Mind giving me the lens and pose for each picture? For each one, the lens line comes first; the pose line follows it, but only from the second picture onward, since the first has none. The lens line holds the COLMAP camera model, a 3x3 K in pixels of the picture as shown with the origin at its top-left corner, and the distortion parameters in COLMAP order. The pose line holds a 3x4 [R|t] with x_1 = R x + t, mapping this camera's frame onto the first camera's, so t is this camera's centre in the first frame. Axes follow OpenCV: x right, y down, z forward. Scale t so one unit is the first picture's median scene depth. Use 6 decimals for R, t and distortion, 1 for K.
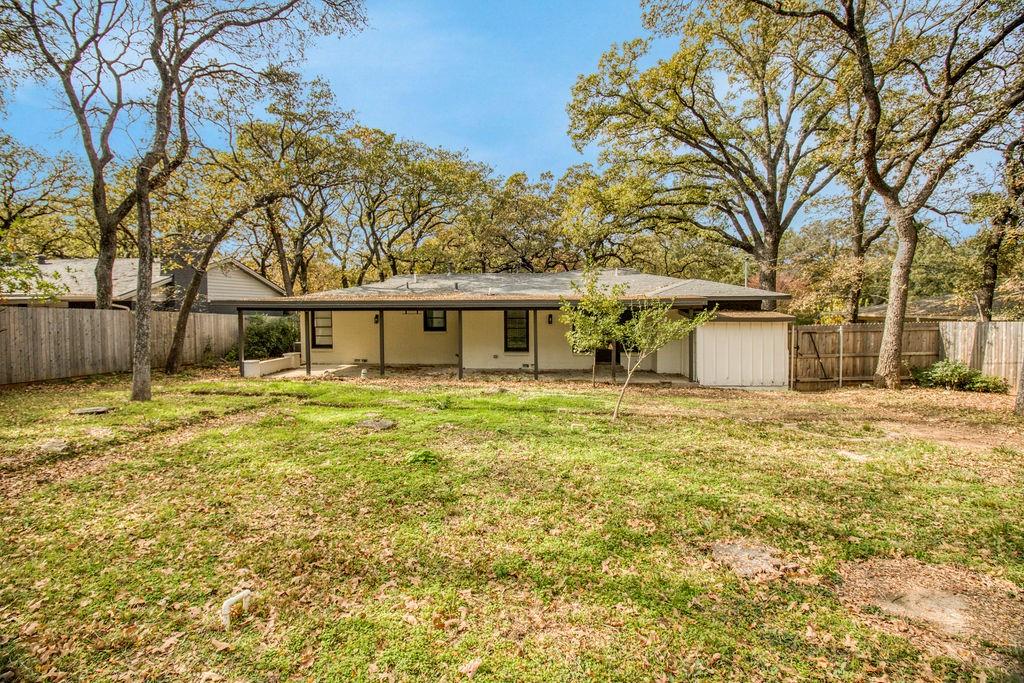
lens RADIAL K [[482.8, 0, 512.0], [0, 482.8, 314.2], [0, 0, 1]] dist [0.002207, -0.000067]
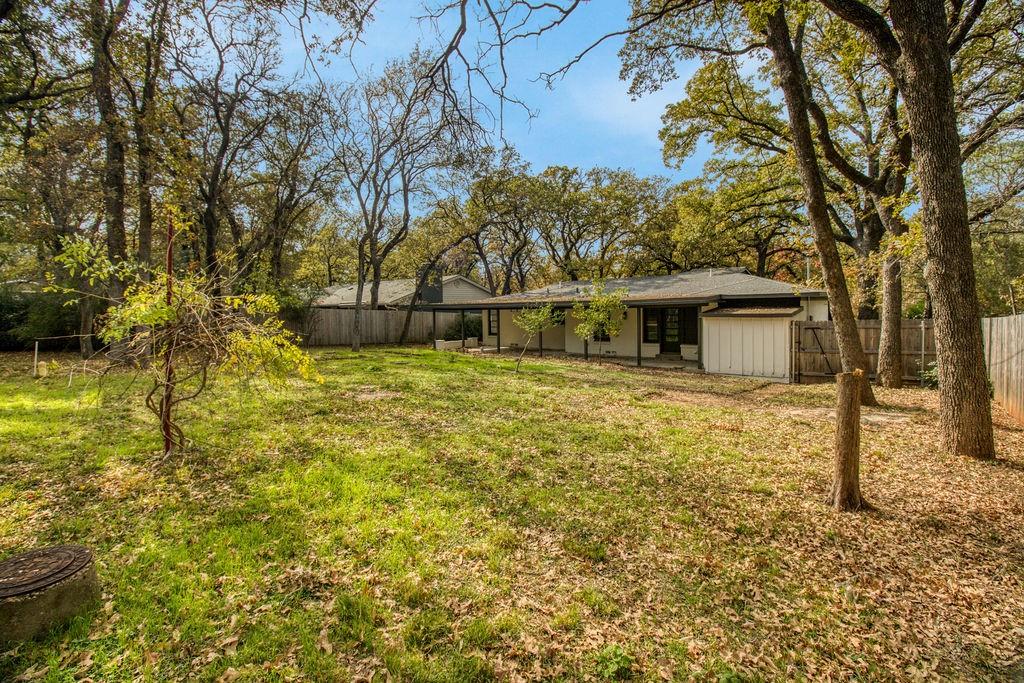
lens RADIAL K [[482.8, 0, 512.0], [0, 482.8, 314.2], [0, 0, 1]] dist [0.002207, -0.000067]
pose [[0.809516, -0.000423, -0.587098, 0.697153], [0.003358, 0.999987, 0.003910, 0.001174], [0.587088, -0.005136, 0.809507, -0.218723]]
